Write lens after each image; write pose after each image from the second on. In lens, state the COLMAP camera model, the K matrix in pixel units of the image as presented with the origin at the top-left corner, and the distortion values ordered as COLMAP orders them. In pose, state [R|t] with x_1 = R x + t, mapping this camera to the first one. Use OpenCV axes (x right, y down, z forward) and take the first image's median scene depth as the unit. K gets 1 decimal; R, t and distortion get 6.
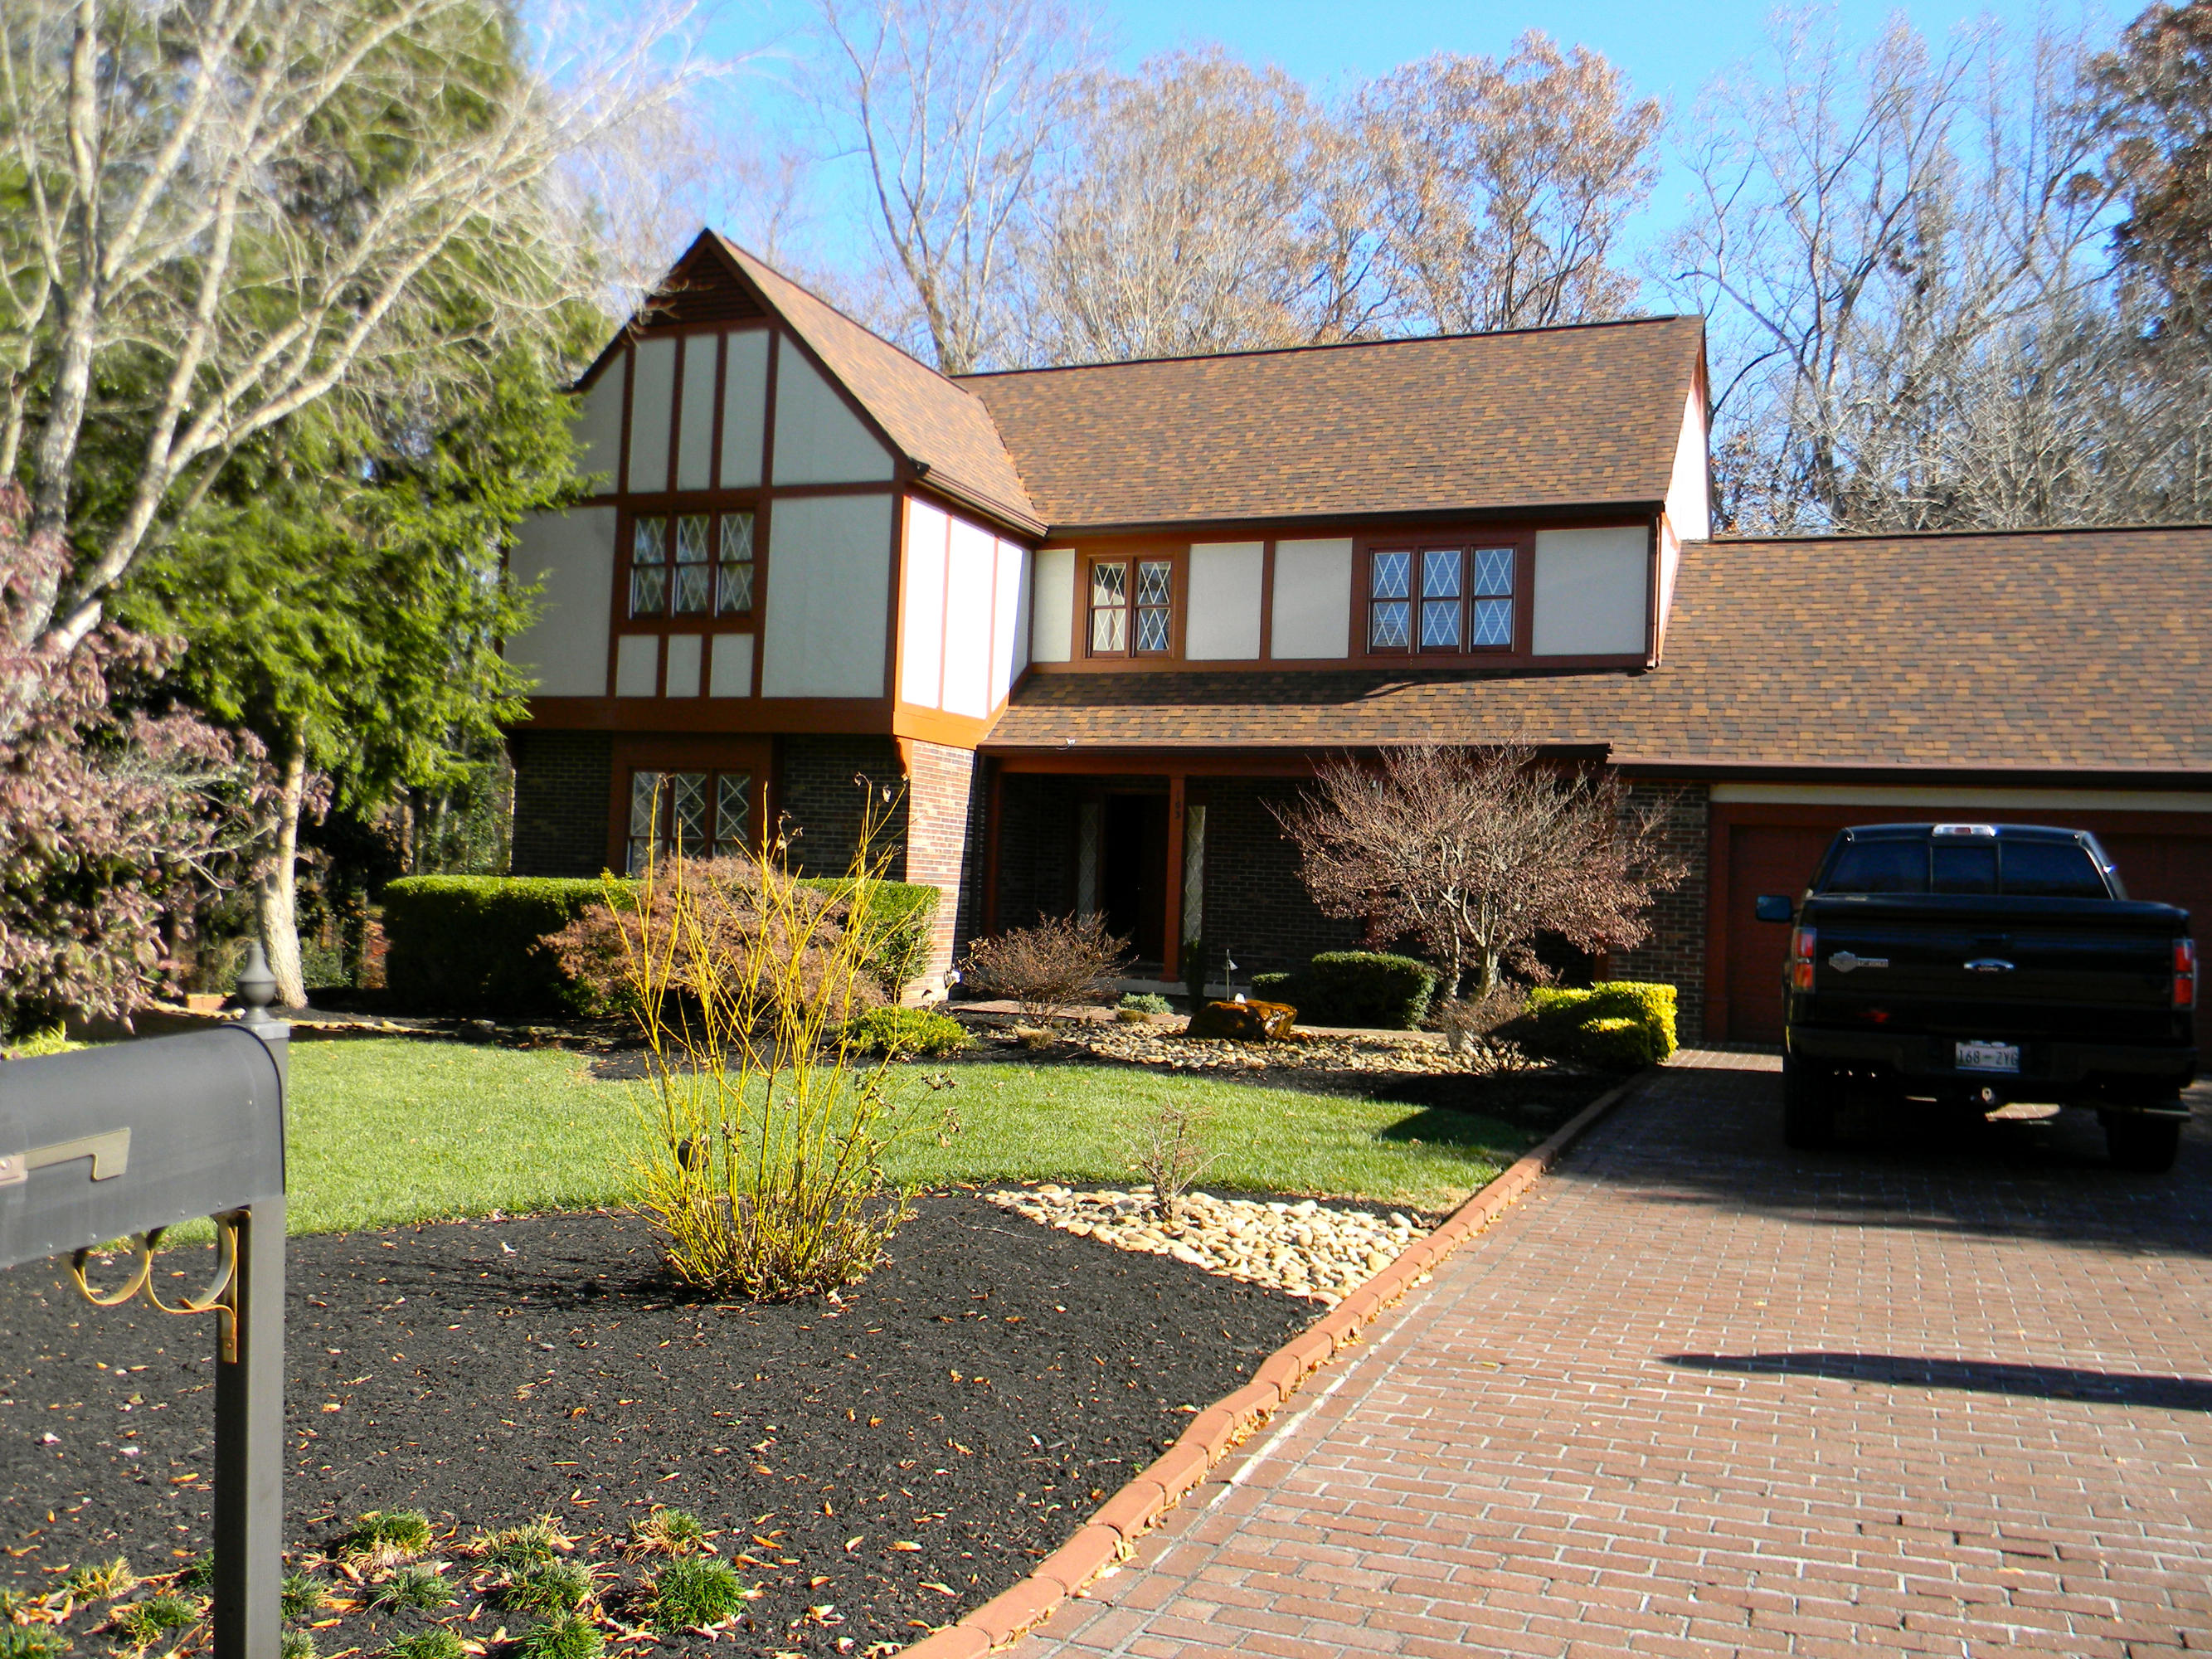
lens RADIAL K [[1786.6, 0, 1099.4], [0, 1786.6, 835.9], [0, 0, 1]] dist [0.003941, -0.020225]
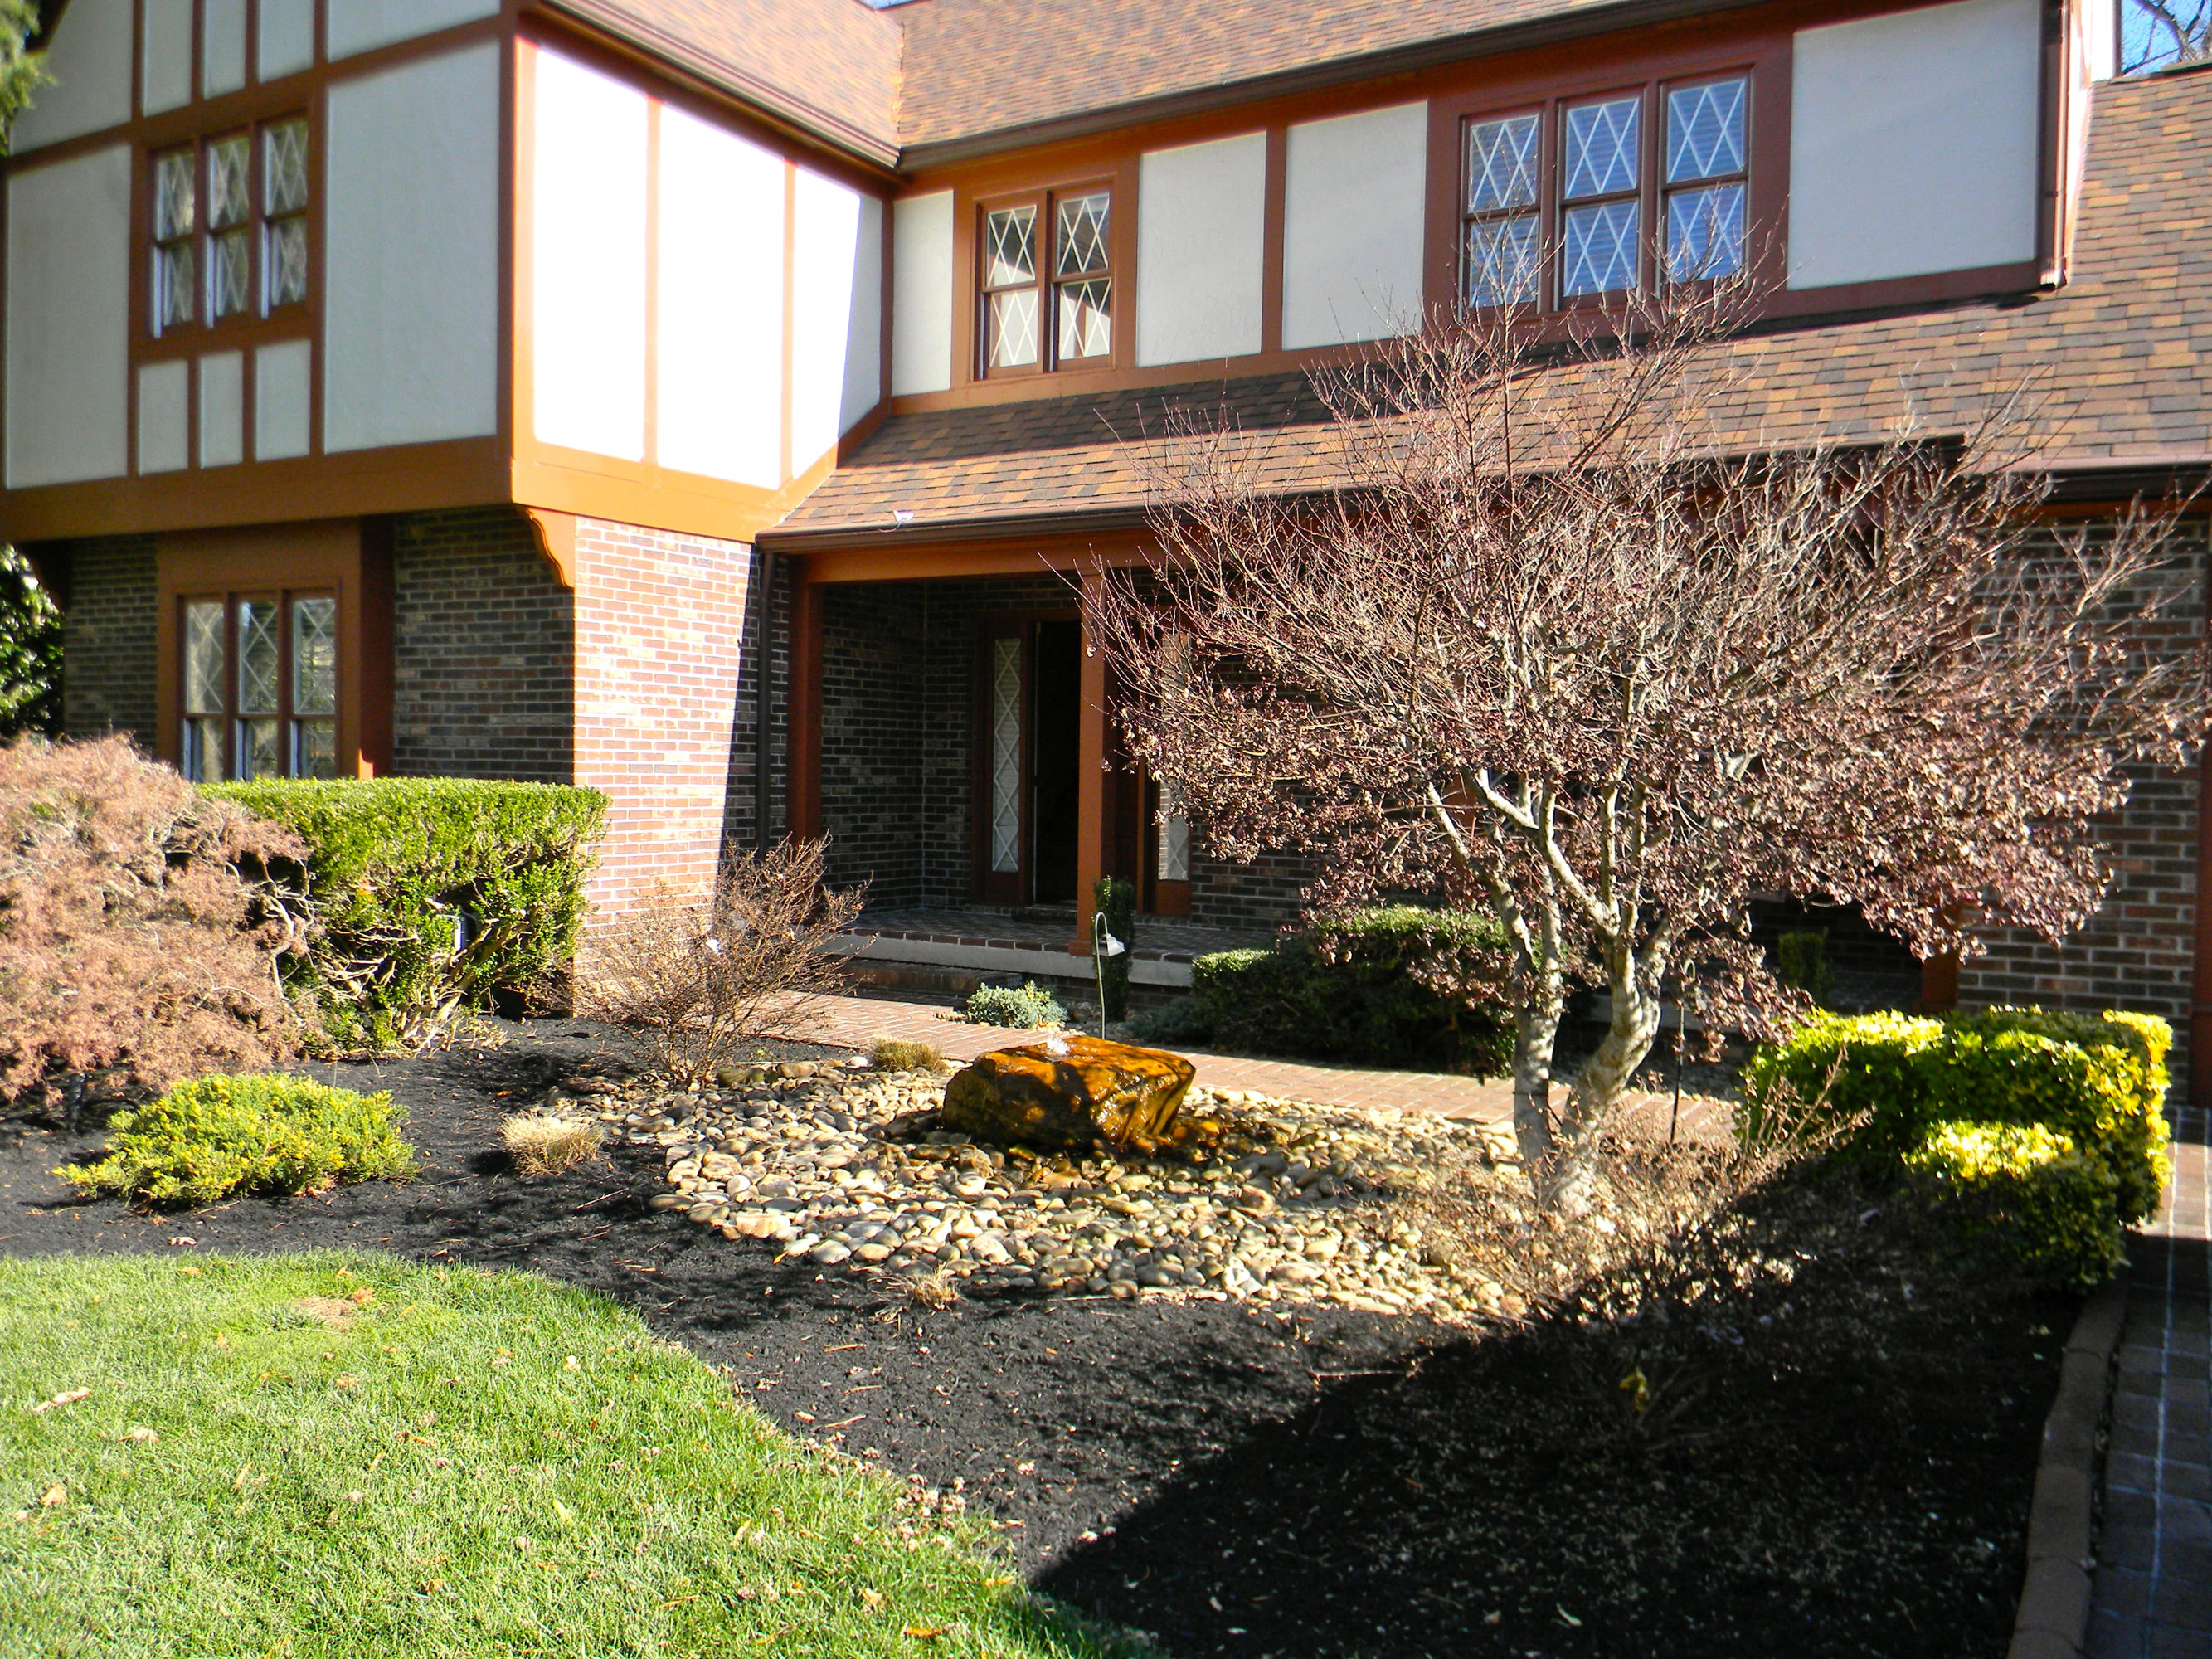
lens RADIAL K [[1786.6, 0, 1095.5], [0, 1786.6, 828.3], [0, 0, 1]] dist [0.003941, -0.020225]
pose [[0.988349, -0.018837, -0.151037, 0.126154], [0.027518, 0.998074, 0.055596, 0.013743], [0.149699, -0.059105, 0.986963, 0.480436]]
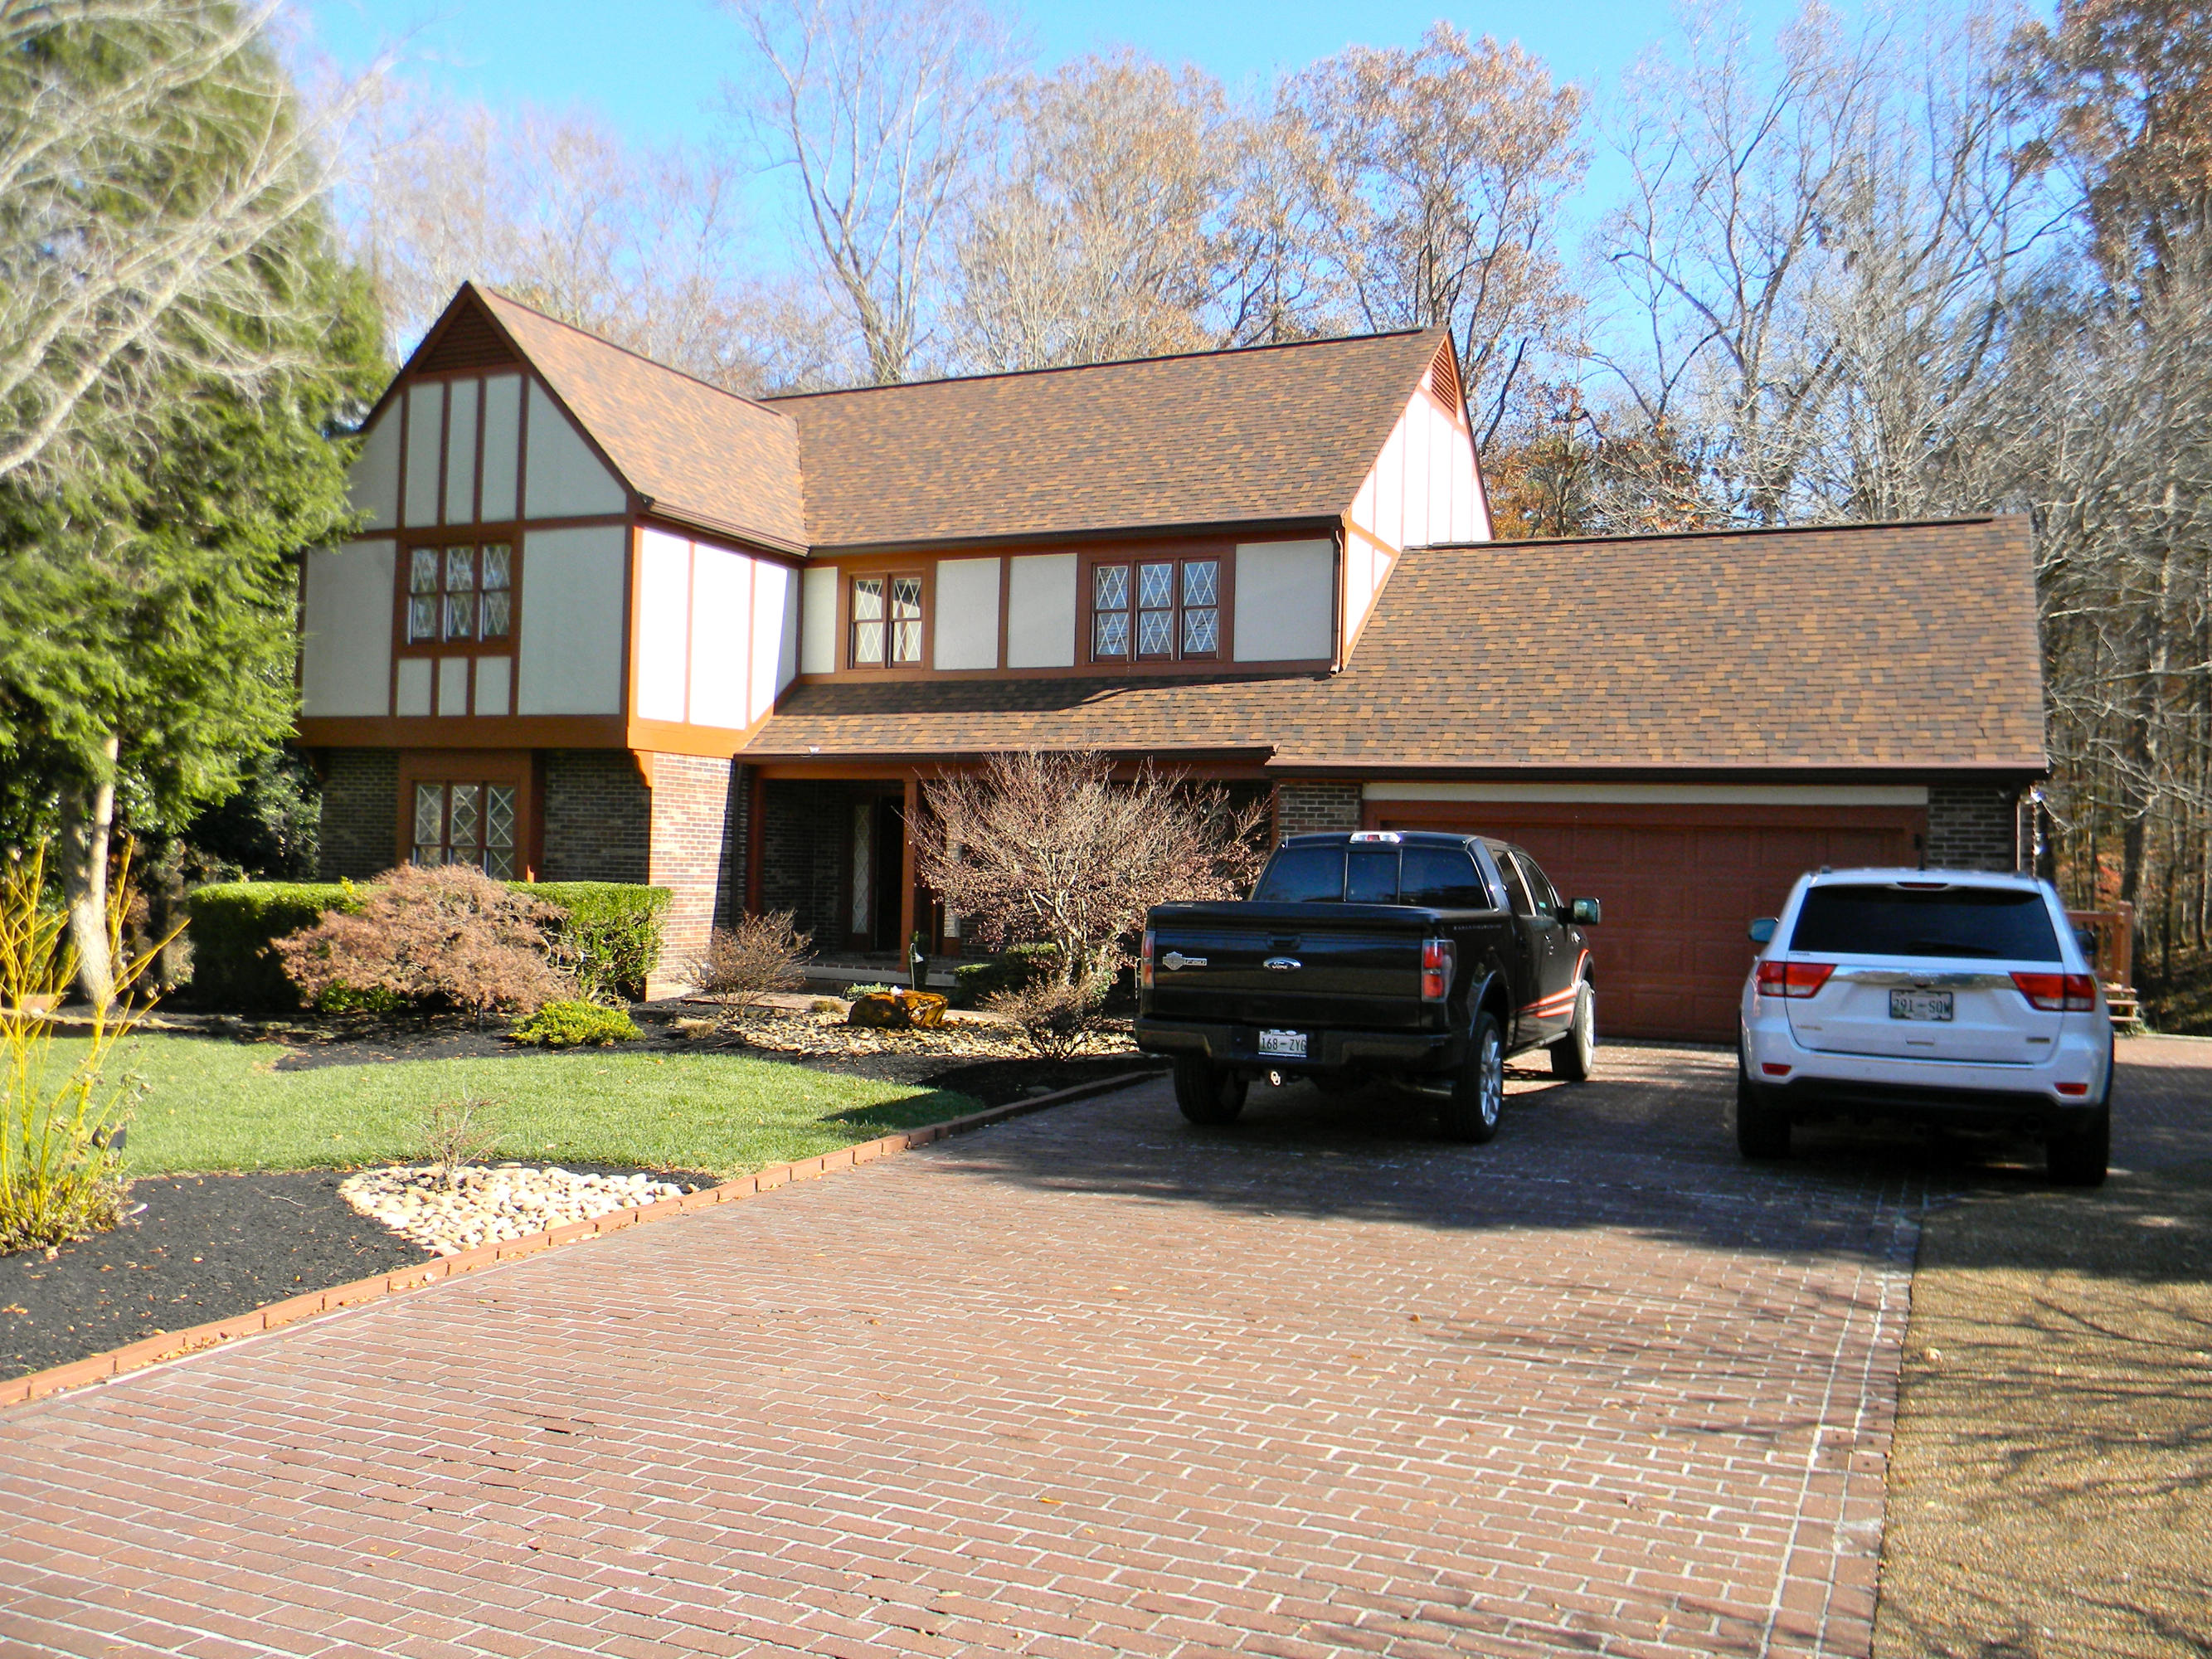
lens RADIAL K [[1786.6, 0, 1096.8], [0, 1786.6, 838.8], [0, 0, 1]] dist [0.003941, -0.020225]
pose [[0.998869, -0.015412, -0.044986, 0.207545], [0.016050, 0.999775, 0.013861, -0.011742], [0.044762, -0.014567, 0.998891, -0.067863]]
